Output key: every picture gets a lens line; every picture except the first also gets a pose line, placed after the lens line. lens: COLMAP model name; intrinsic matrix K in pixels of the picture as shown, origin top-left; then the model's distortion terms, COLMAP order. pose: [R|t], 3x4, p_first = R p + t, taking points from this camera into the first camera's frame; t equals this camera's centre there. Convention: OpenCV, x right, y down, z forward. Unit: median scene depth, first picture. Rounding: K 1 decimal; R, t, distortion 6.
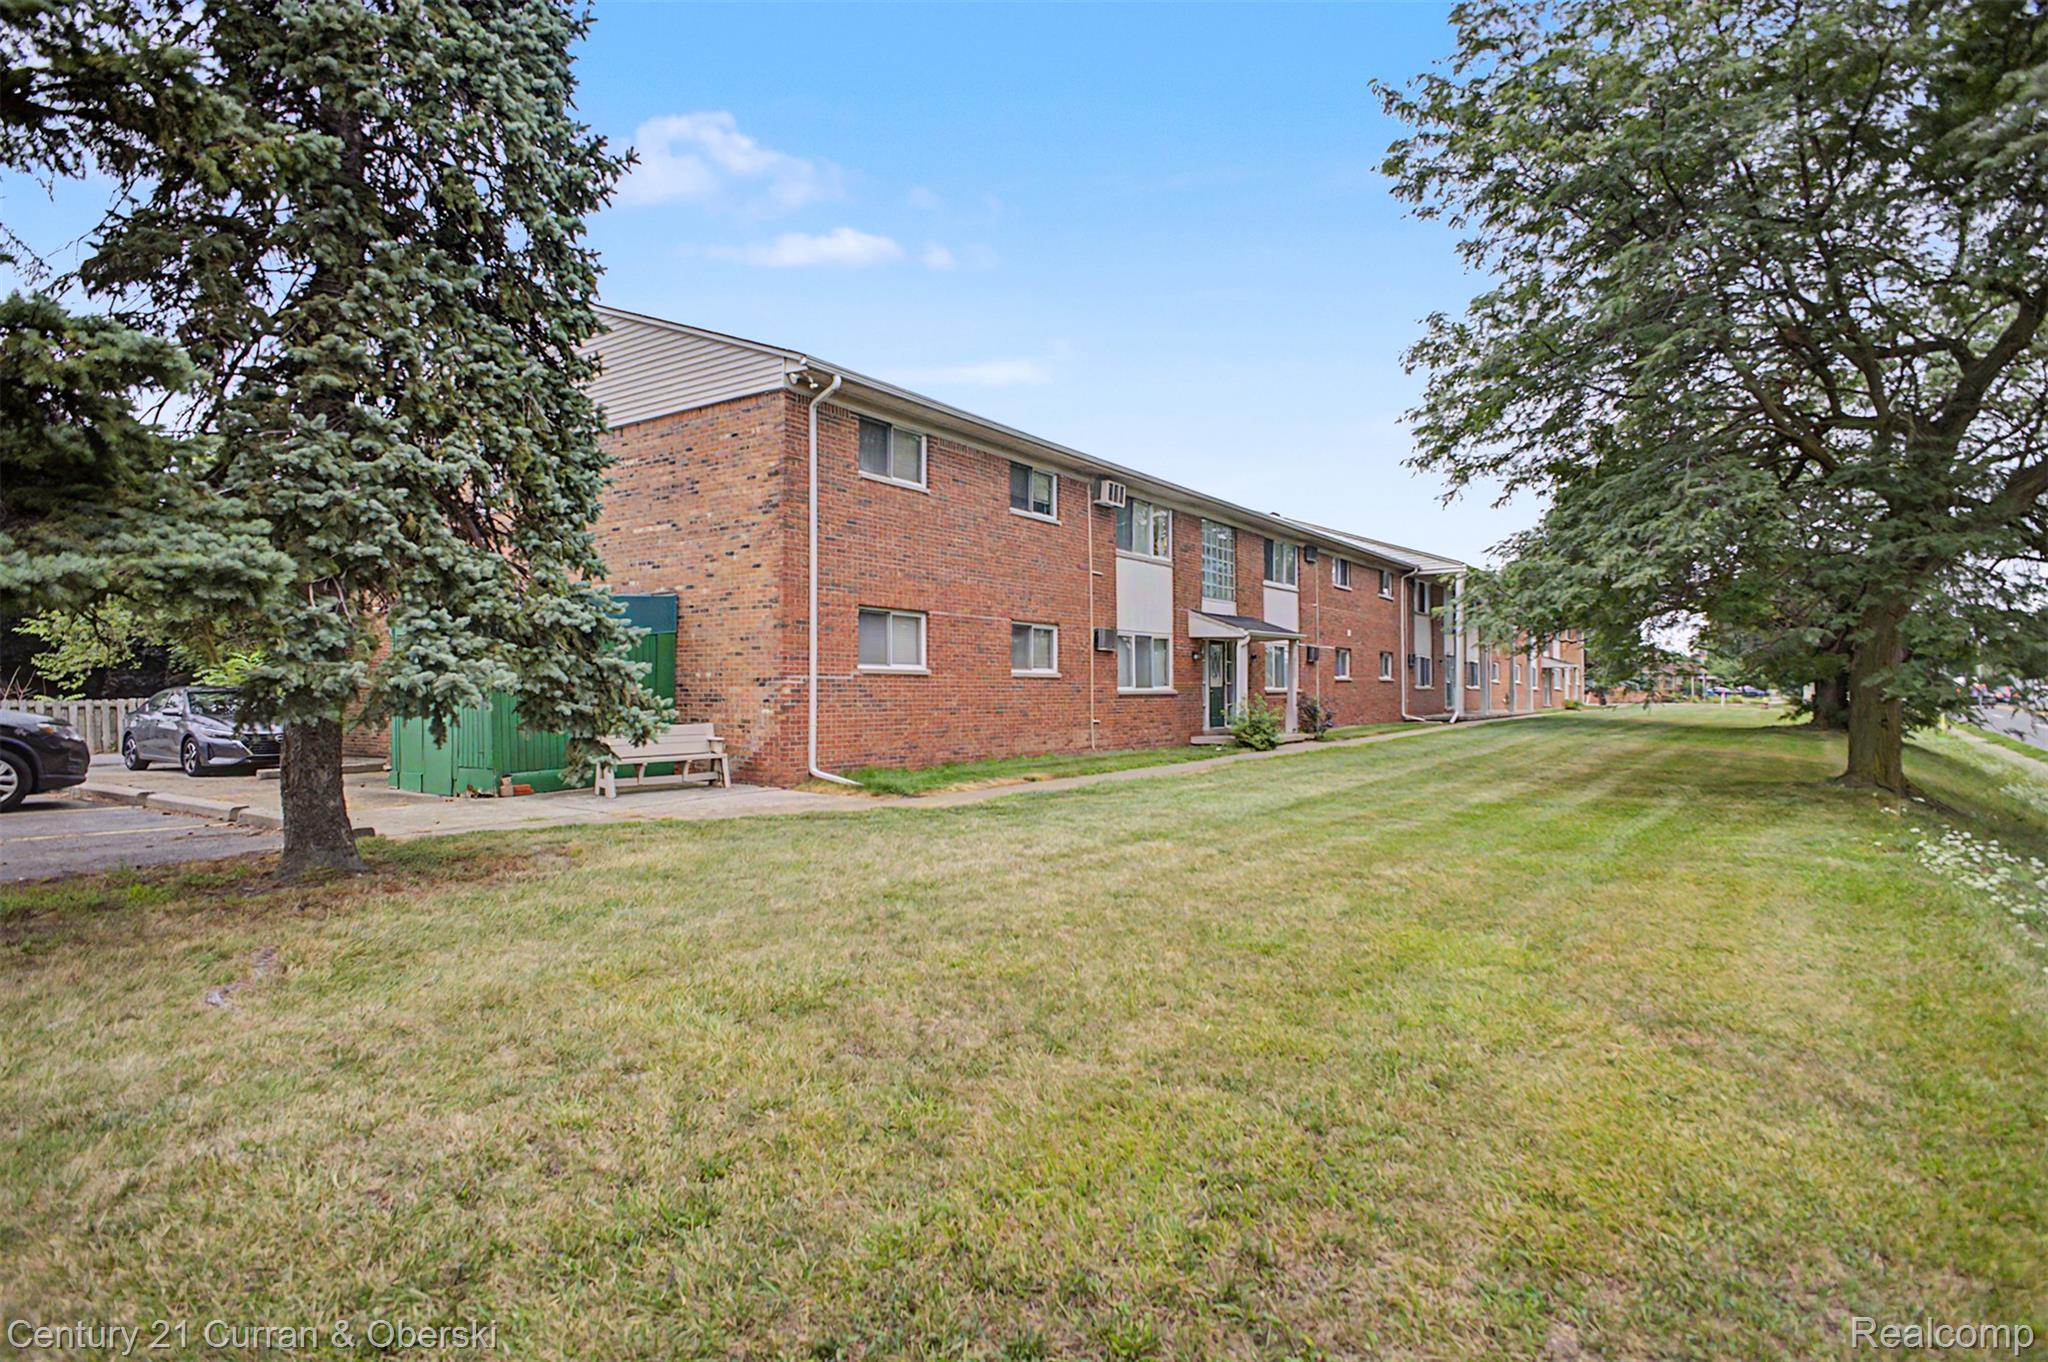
lens RADIAL K [[1074.9, 0, 1021.4], [0, 1074.9, 684.1], [0, 0, 1]] dist [0.030745, -0.017892]
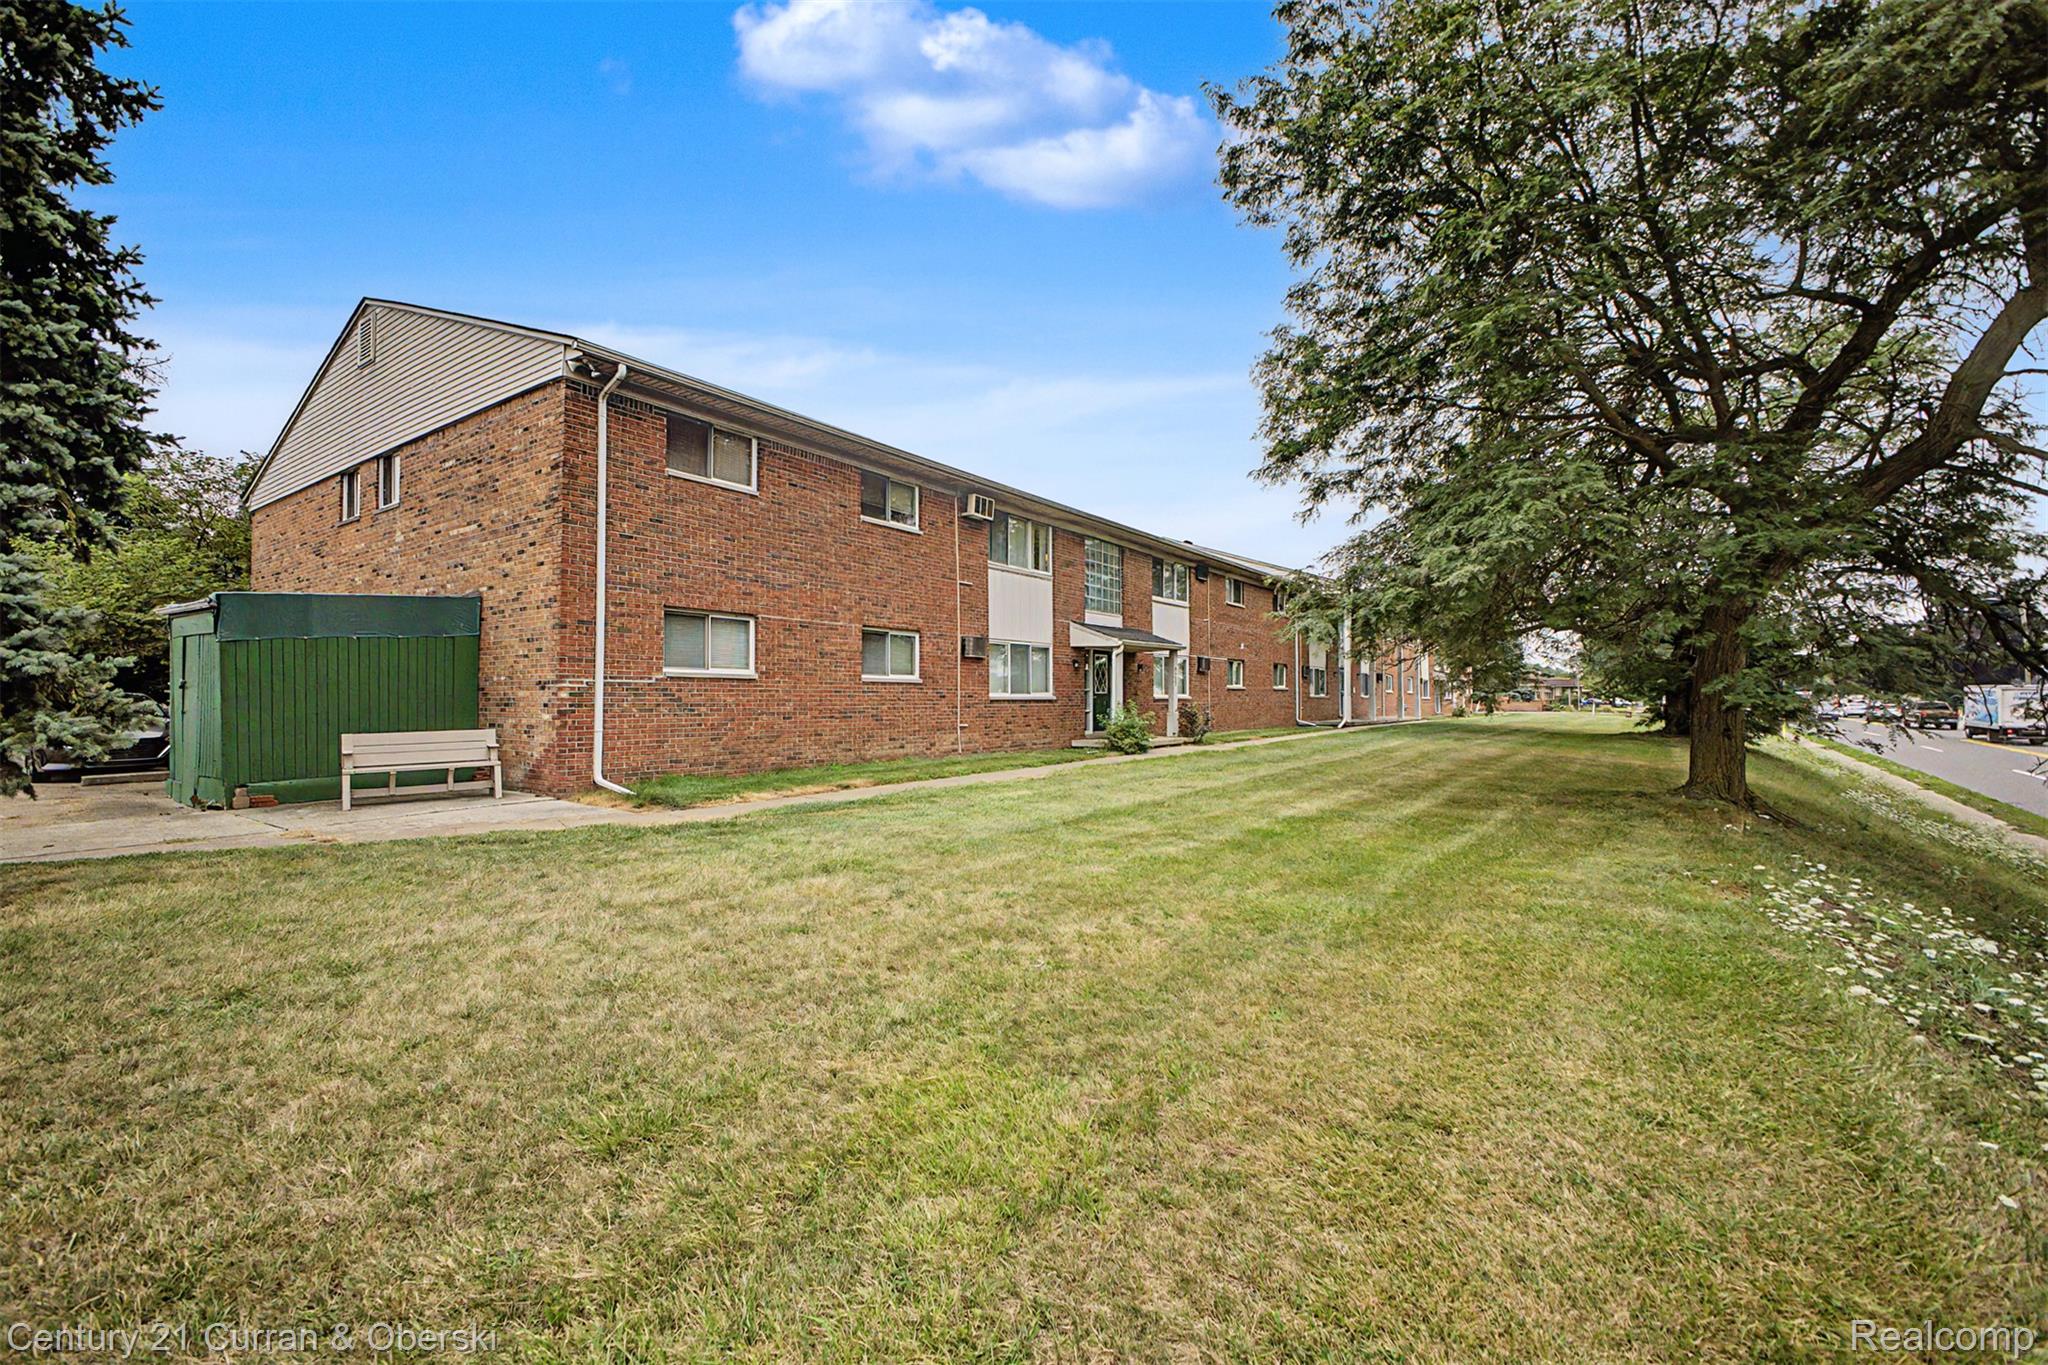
lens RADIAL K [[871.0, 0, 1023.4], [0, 871.0, 677.7], [0, 0, 1]] dist [0.033274, -0.013889]
pose [[0.999968, 0.001929, -0.007744, 0.146449], [-0.002069, 0.999834, -0.018117, 0.003444], [0.007708, 0.018132, 0.999806, 0.176670]]
